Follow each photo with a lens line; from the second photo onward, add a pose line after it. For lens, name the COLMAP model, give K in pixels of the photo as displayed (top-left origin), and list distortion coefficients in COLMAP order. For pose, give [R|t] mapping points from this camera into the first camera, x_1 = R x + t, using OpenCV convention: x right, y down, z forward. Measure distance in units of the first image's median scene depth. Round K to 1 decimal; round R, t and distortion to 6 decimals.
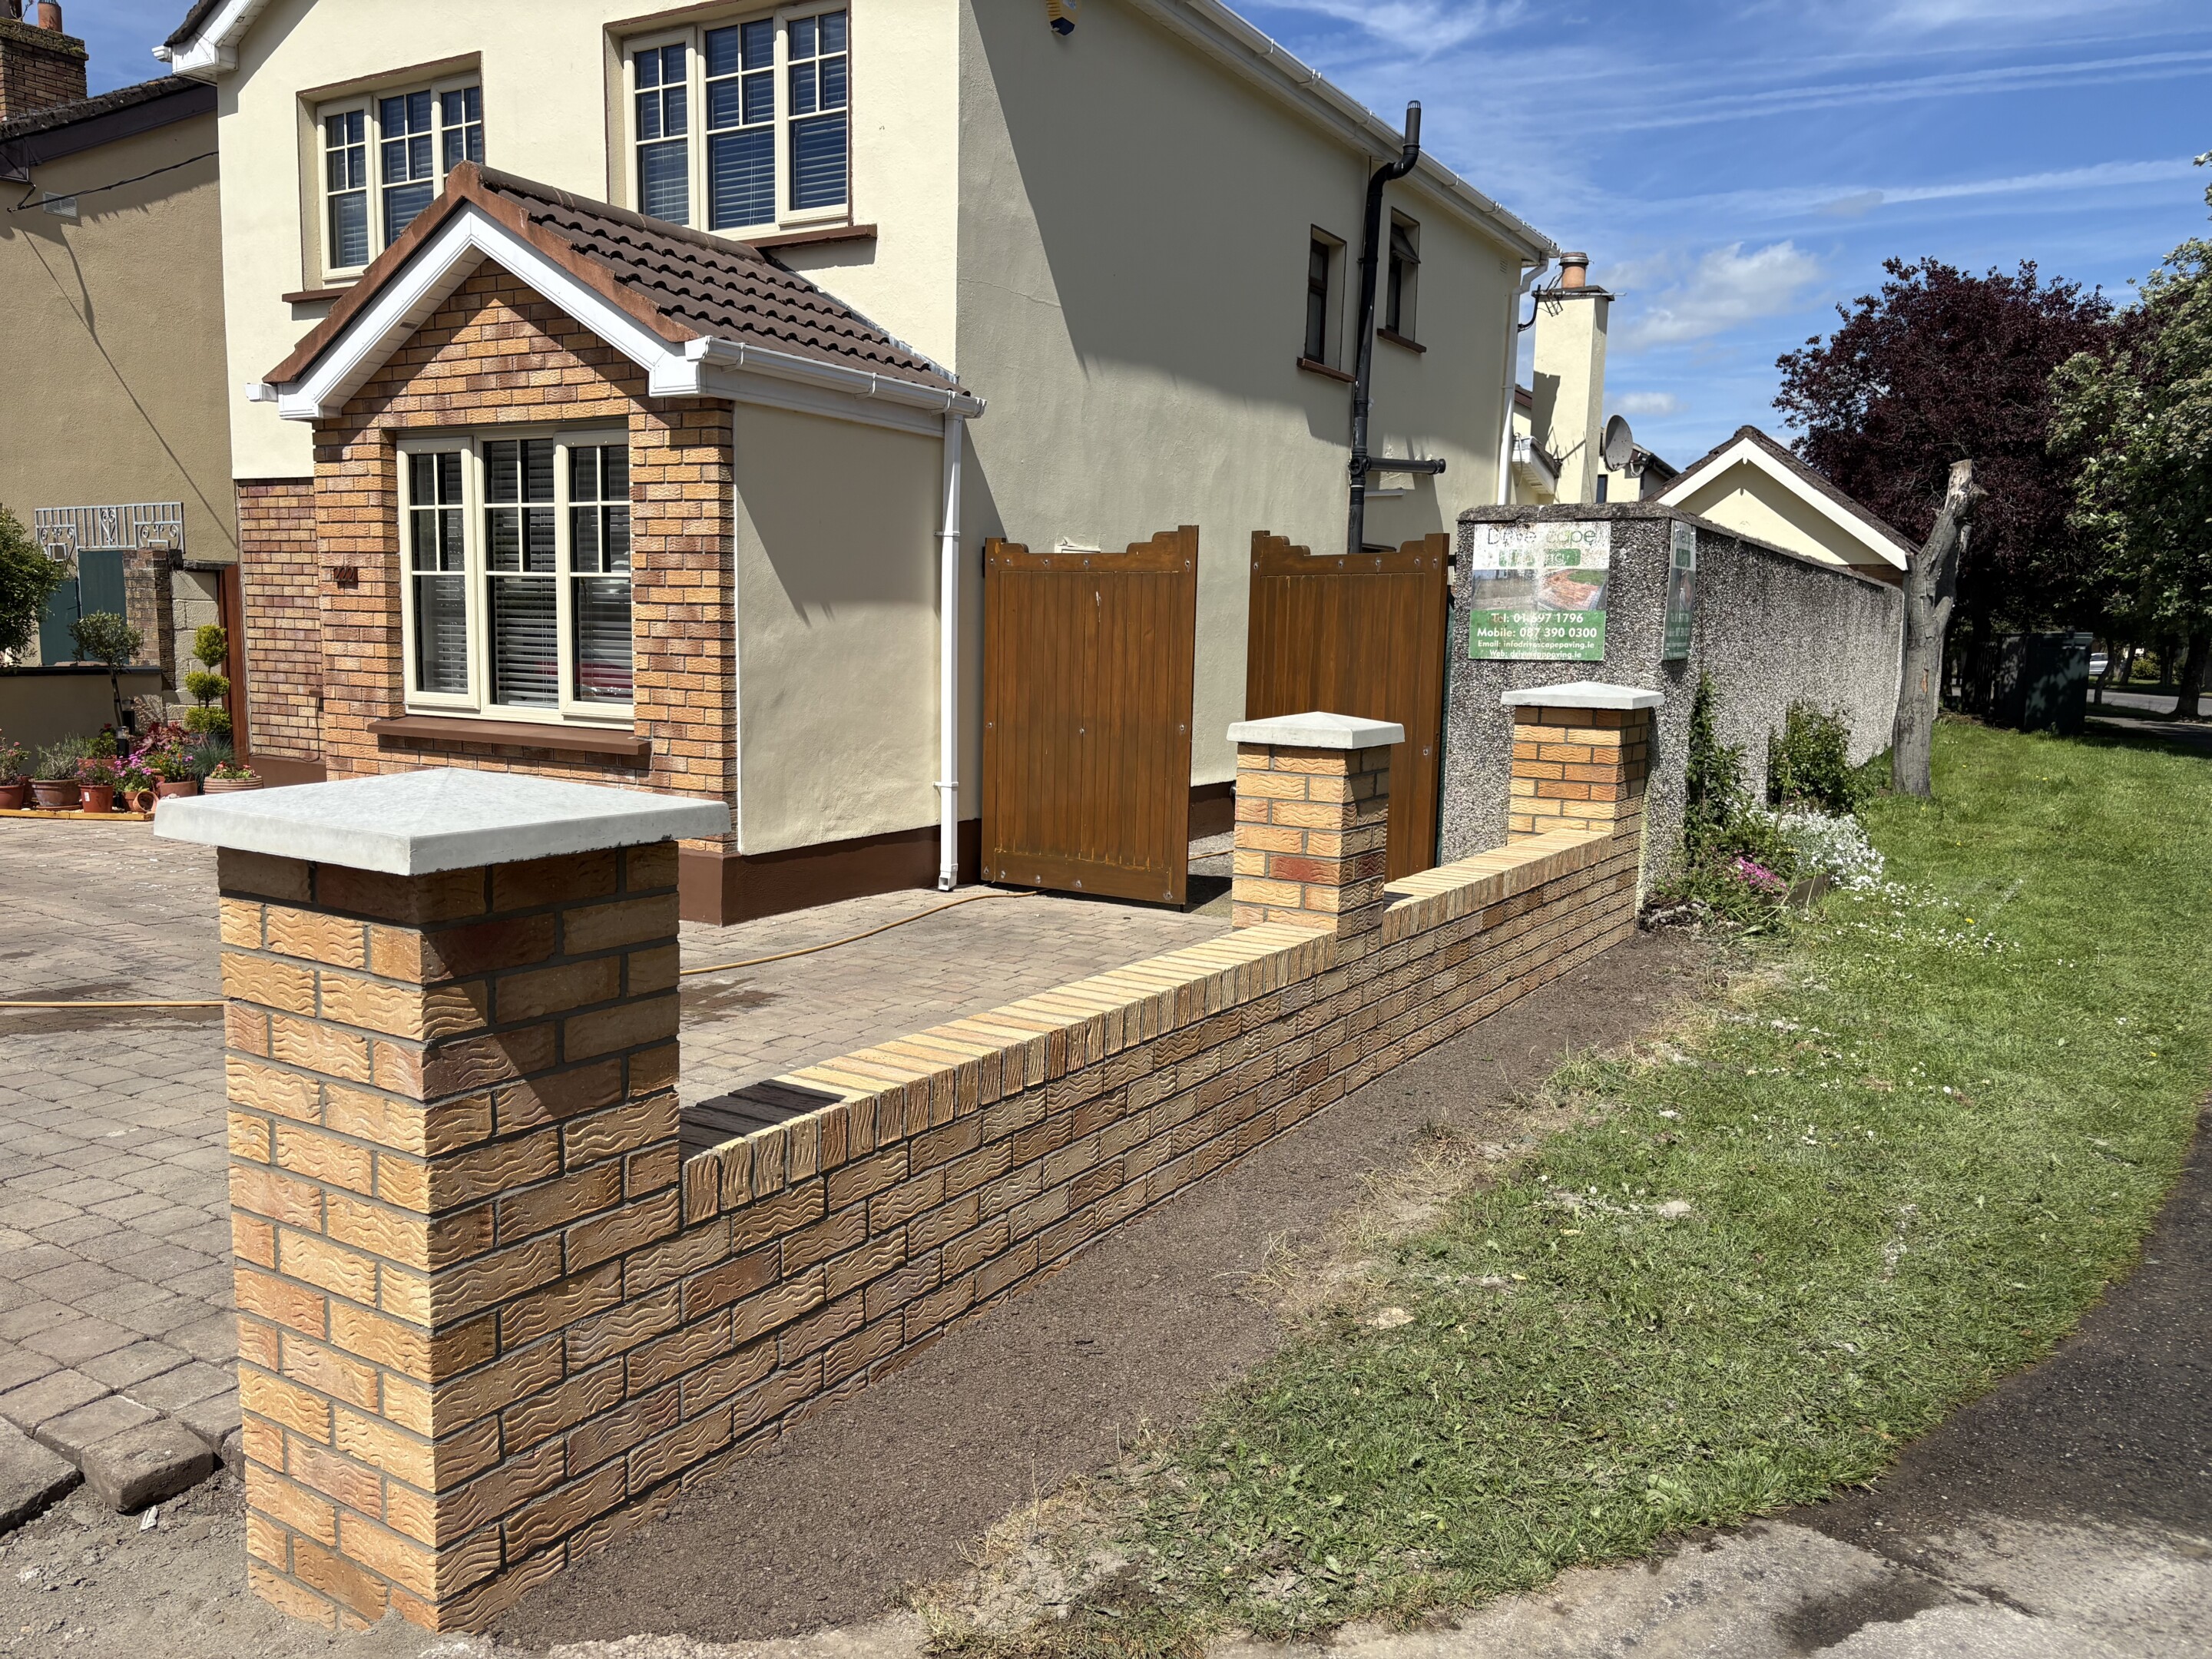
lens RADIAL K [[1670.9, 0, 1090.6], [0, 1670.9, 842.6], [0, 0, 1]] dist [0.057895, -0.062370]
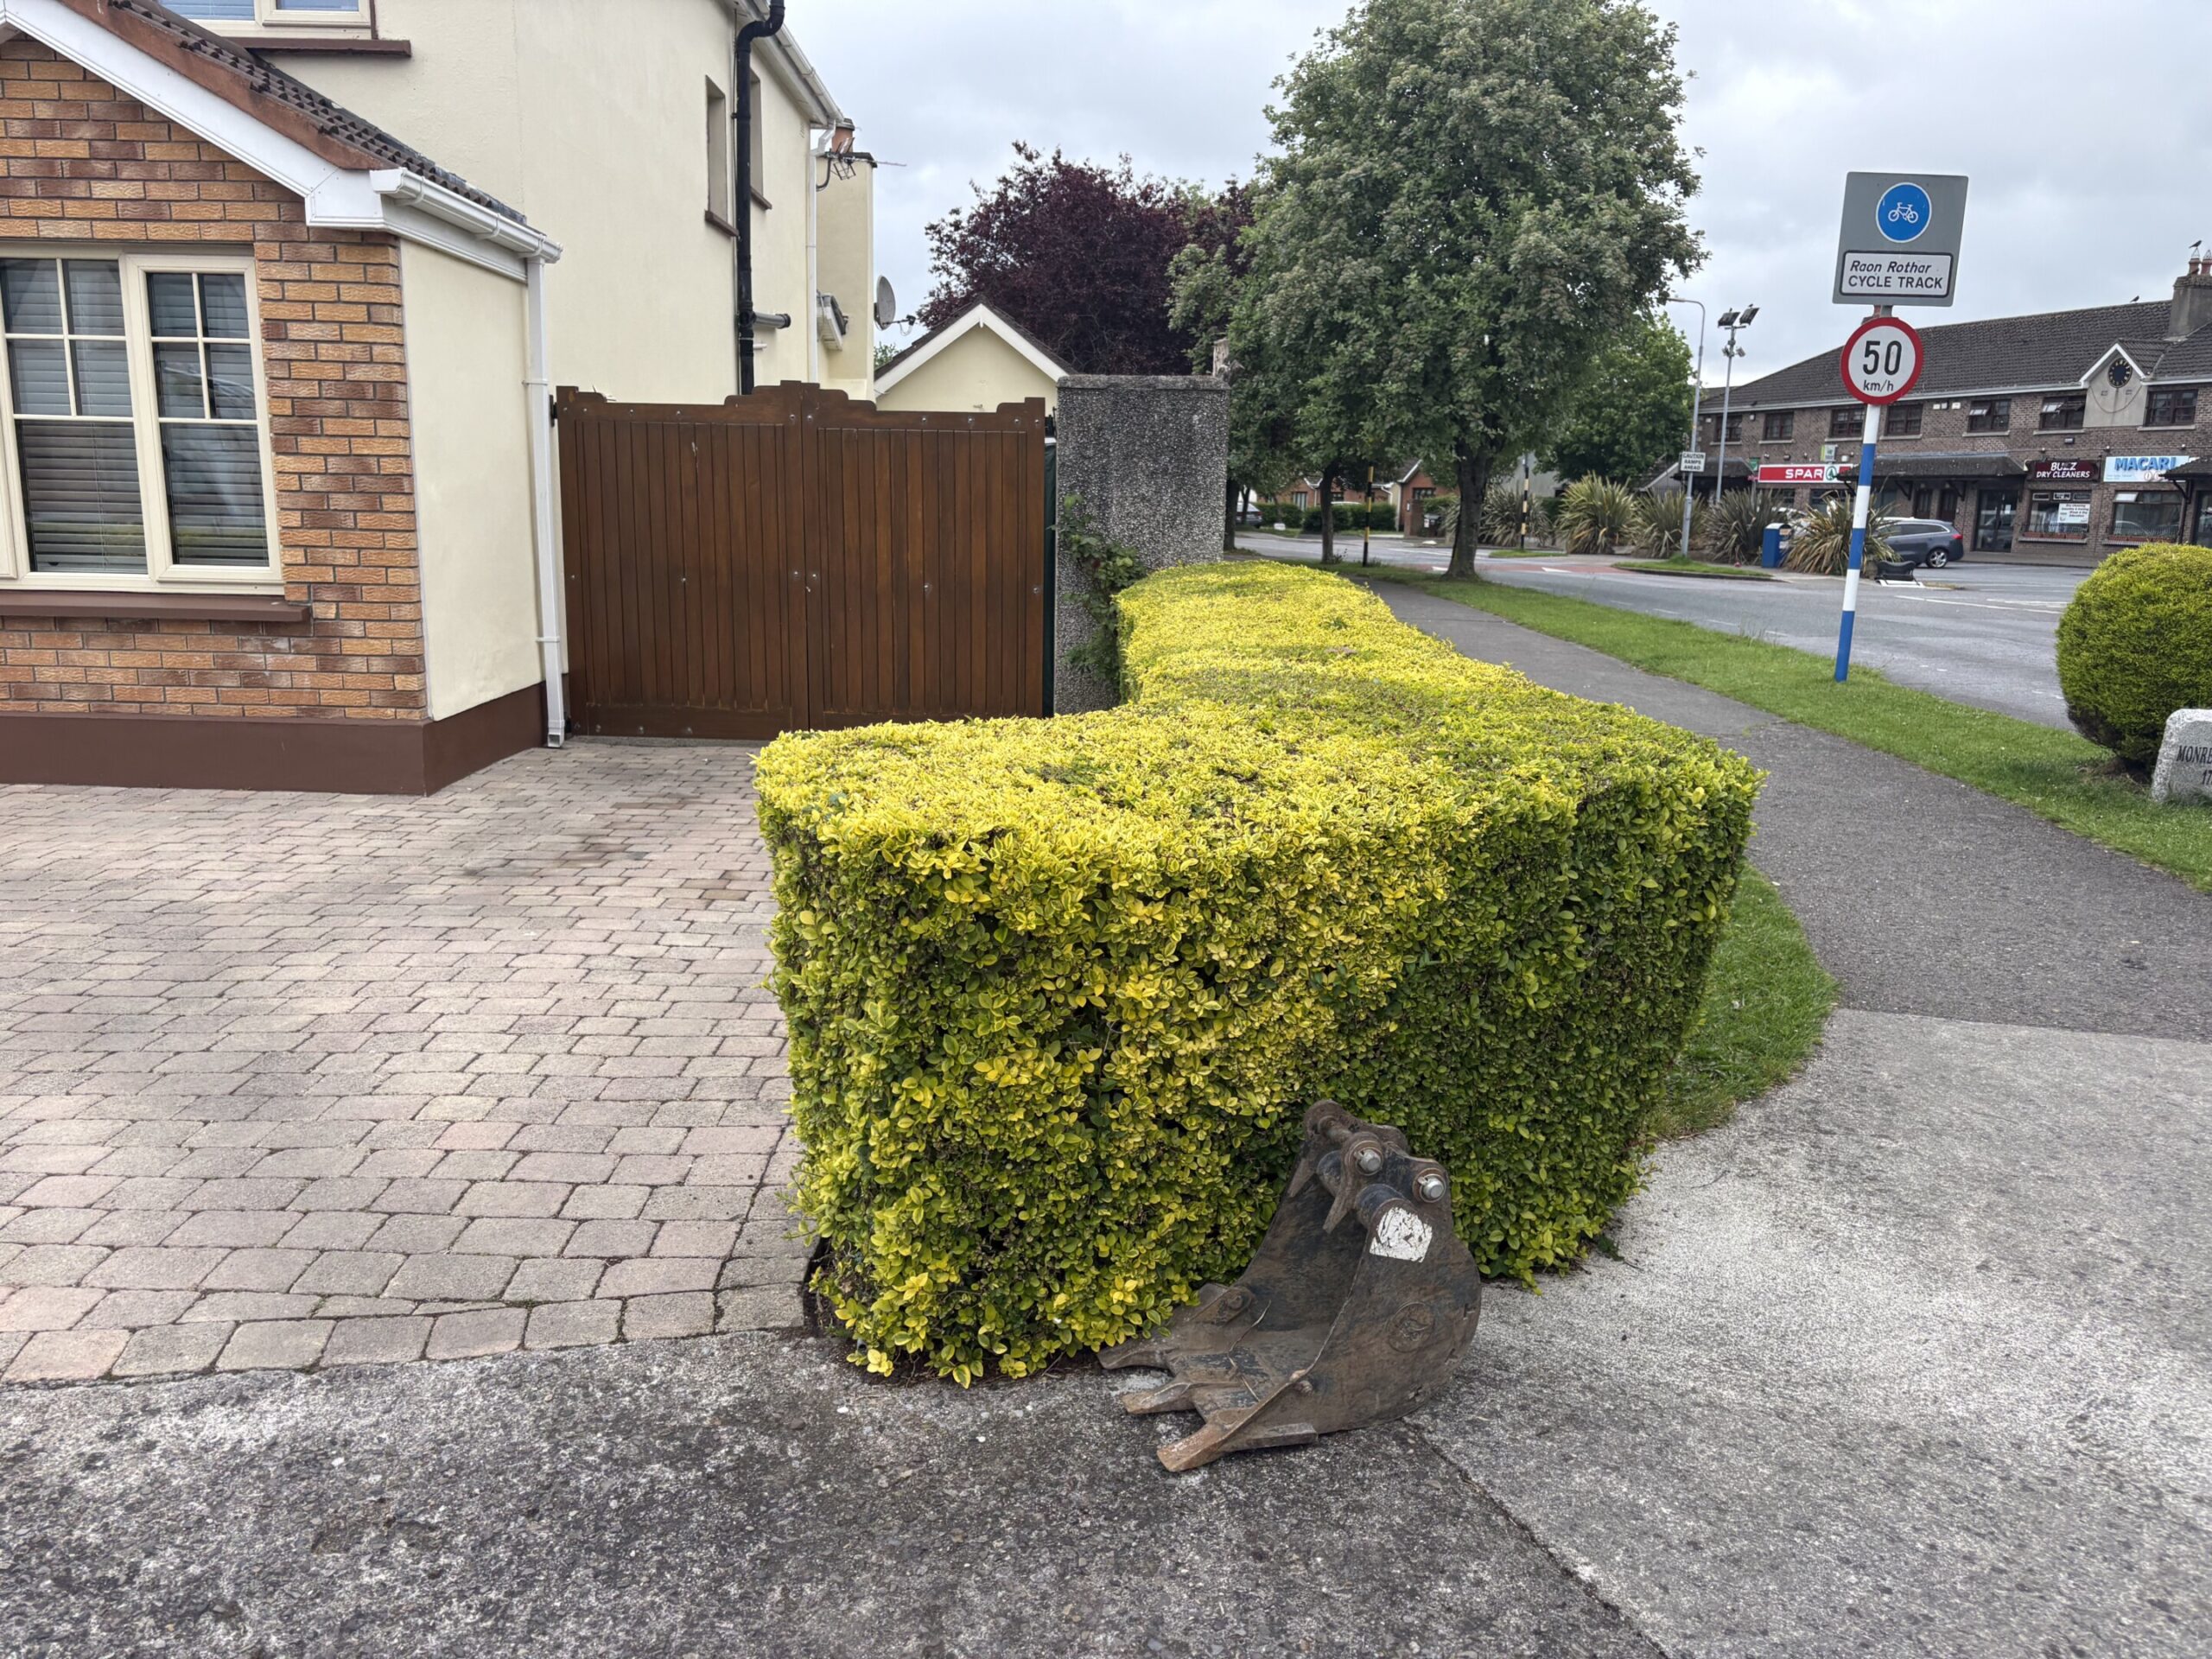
lens RADIAL K [[1670.9, 0, 1098.3], [0, 1670.9, 830.3], [0, 0, 1]] dist [0.057895, -0.062370]
pose [[0.852638, -0.110174, 0.510755, -0.358980], [0.068186, 0.992619, 0.100288, -0.001267], [-0.518035, -0.050683, 0.853857, -0.023101]]
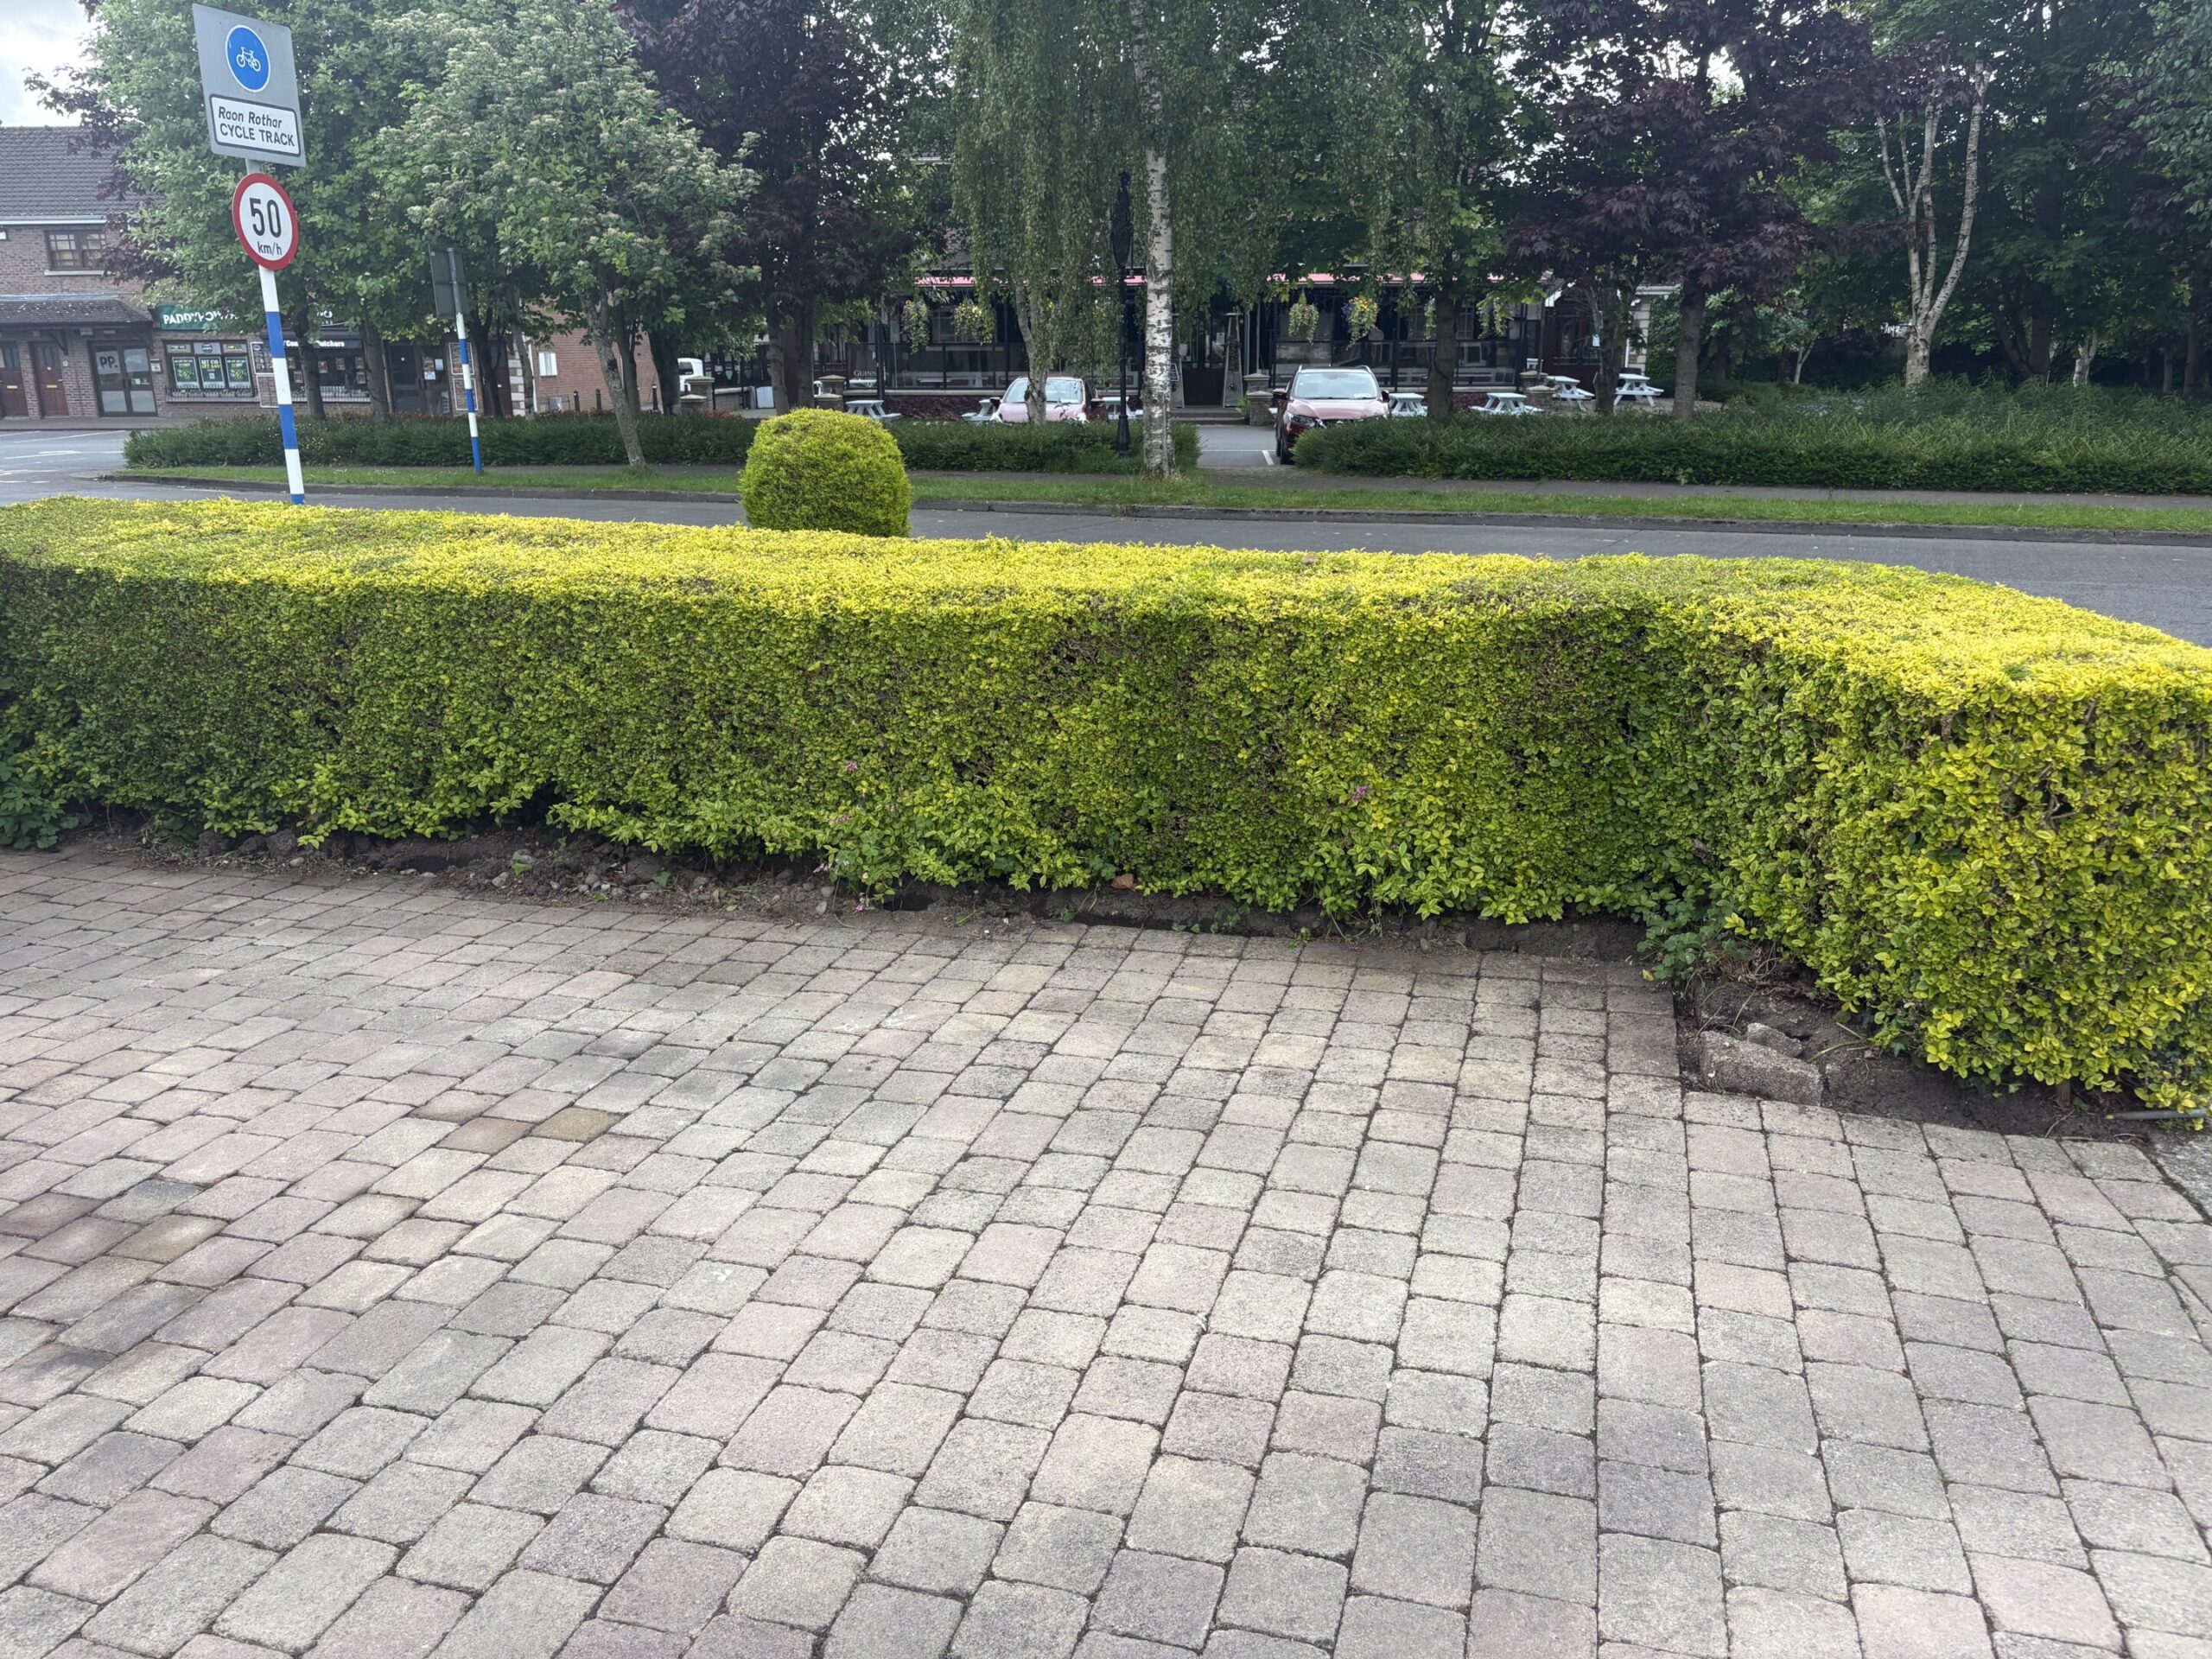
lens RADIAL K [[1670.9, 0, 1120.4], [0, 1670.9, 793.6], [0, 0, 1]] dist [0.057895, -0.062370]
pose [[-0.238883, -0.268407, 0.933216, -0.539435], [0.129371, 0.943675, 0.304532, -0.102776], [-0.962392, 0.193479, -0.190704, 0.581347]]
